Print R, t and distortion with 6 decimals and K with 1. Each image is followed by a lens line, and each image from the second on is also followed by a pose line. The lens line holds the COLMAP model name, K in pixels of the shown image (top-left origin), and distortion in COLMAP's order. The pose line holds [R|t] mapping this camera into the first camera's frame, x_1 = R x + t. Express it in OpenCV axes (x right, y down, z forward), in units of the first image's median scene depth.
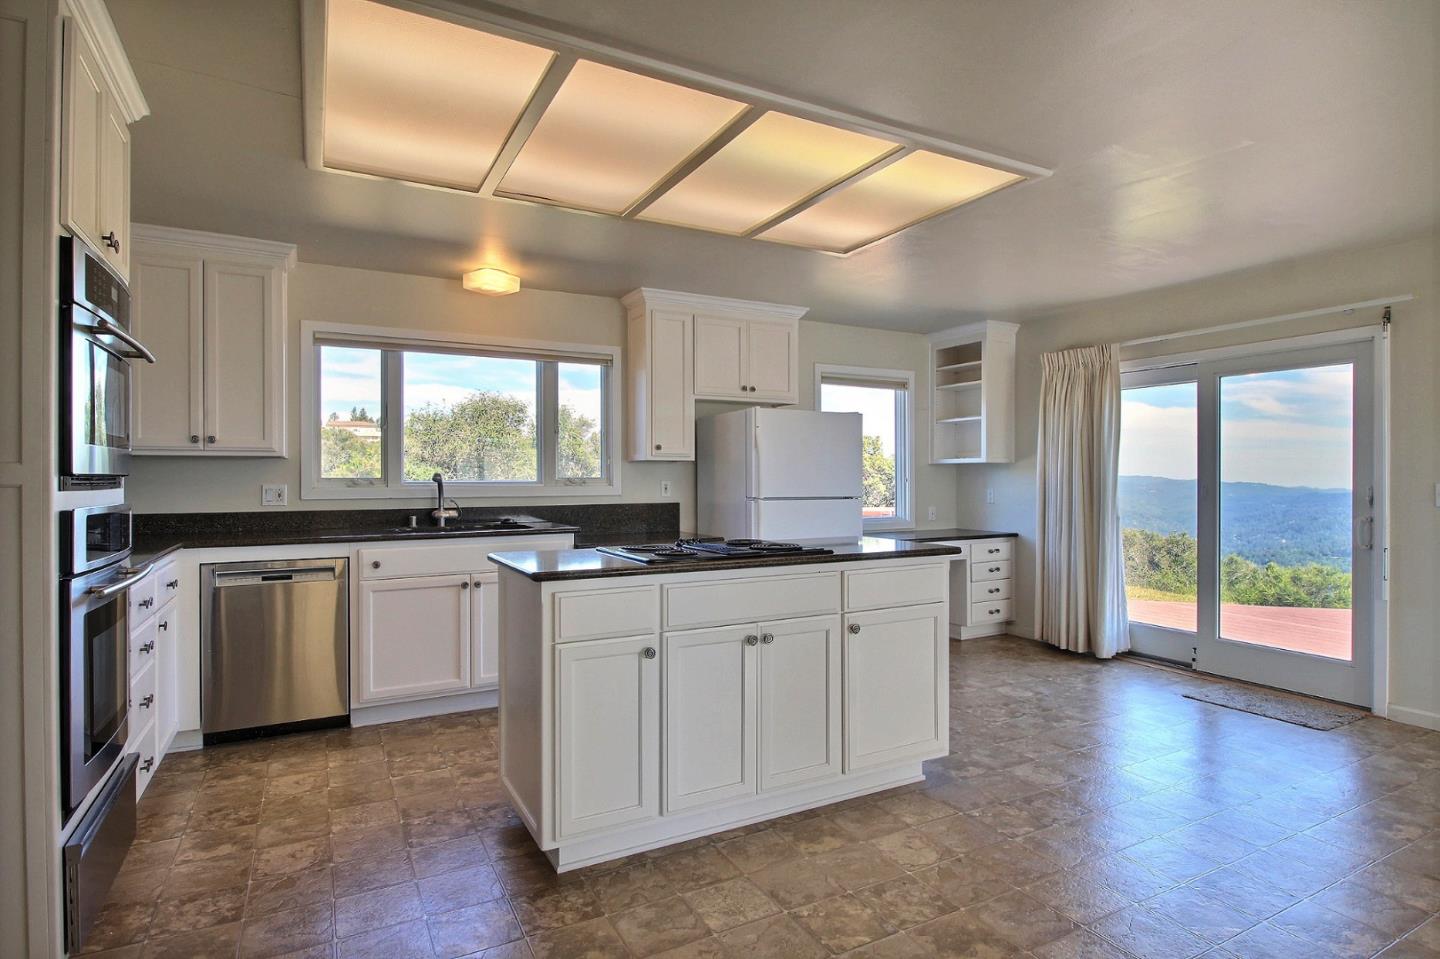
lens RADIAL K [[762.6, 0, 725.4], [0, 762.6, 478.9], [0, 0, 1]] dist [0.003616, -0.013509]
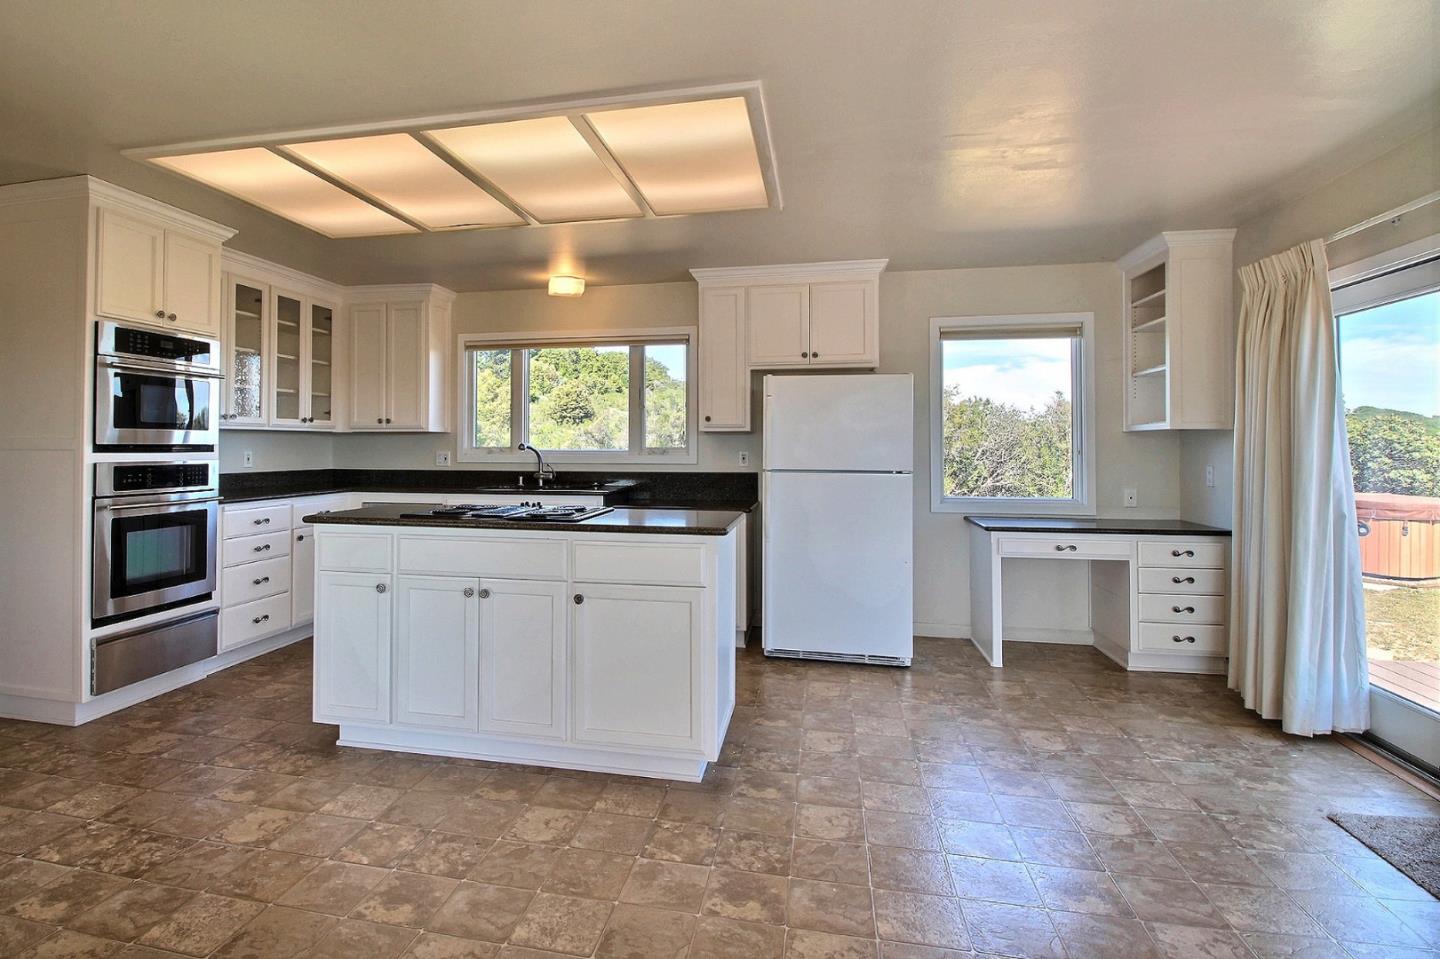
lens RADIAL K [[730.0, 0, 658.5], [0, 730.0, 438.7], [0, 0, 1]] dist [-0.003175, -0.001030]
pose [[0.753108, -0.002739, -0.657891, 0.845699], [-0.005373, 0.999932, -0.010314, -0.005440], [0.657875, 0.011302, 0.753043, 0.328740]]
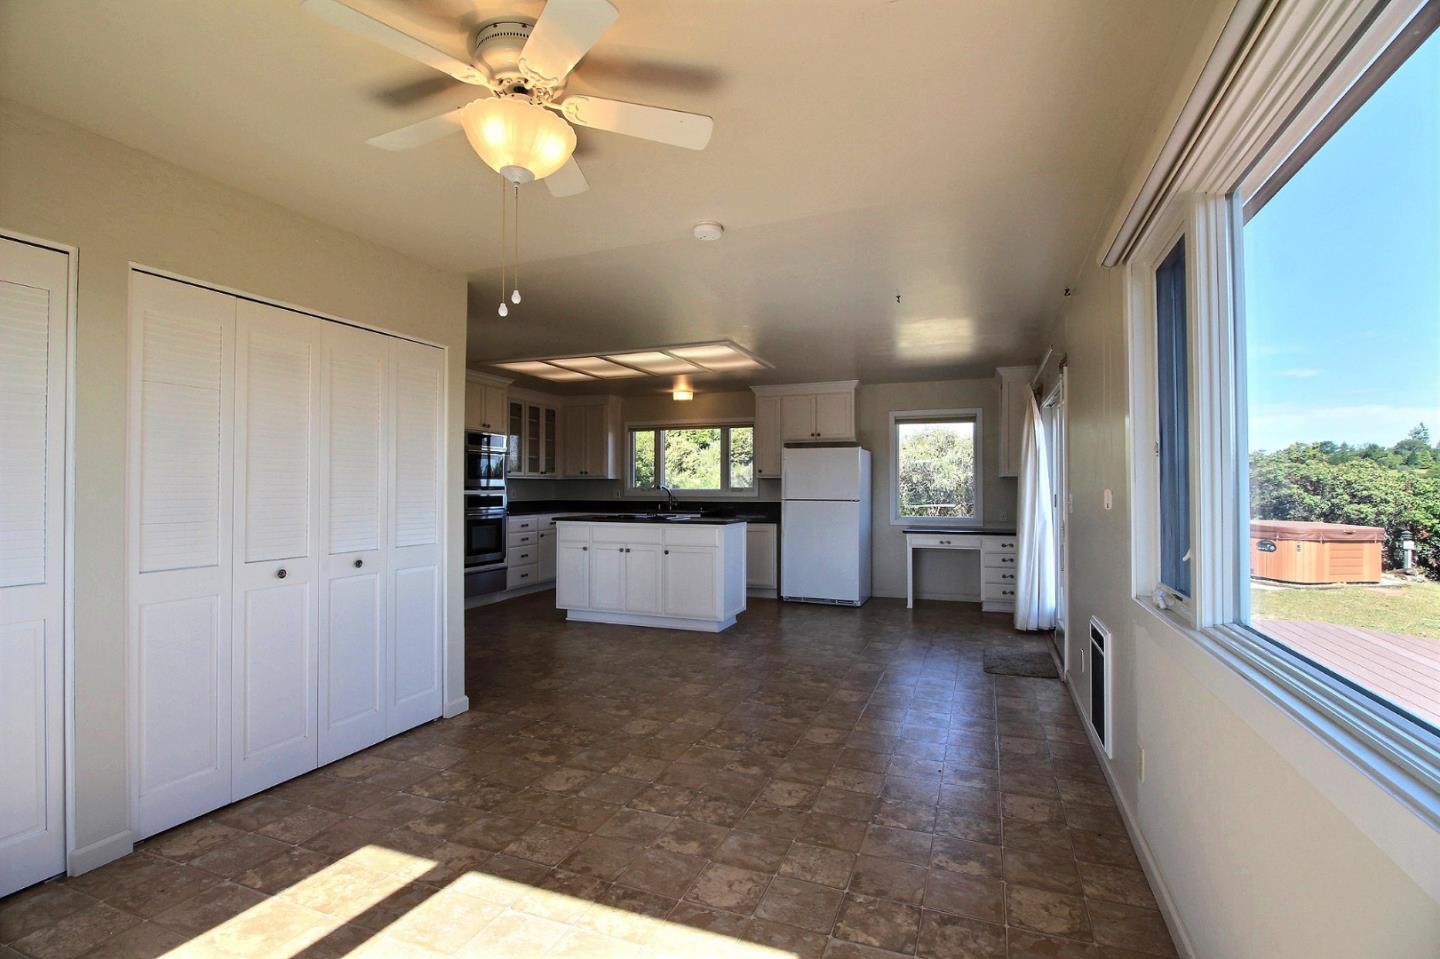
lens RADIAL K [[674.4, 0, 720.0], [0, 674.4, 479.5], [0, 0, 1]] dist [-0.001803, -0.014011]
pose [[0.644416, -0.006518, -0.764648, 1.783670], [-0.003528, 0.999928, -0.011497, -0.003741], [0.764667, 0.010106, 0.644346, -0.201874]]
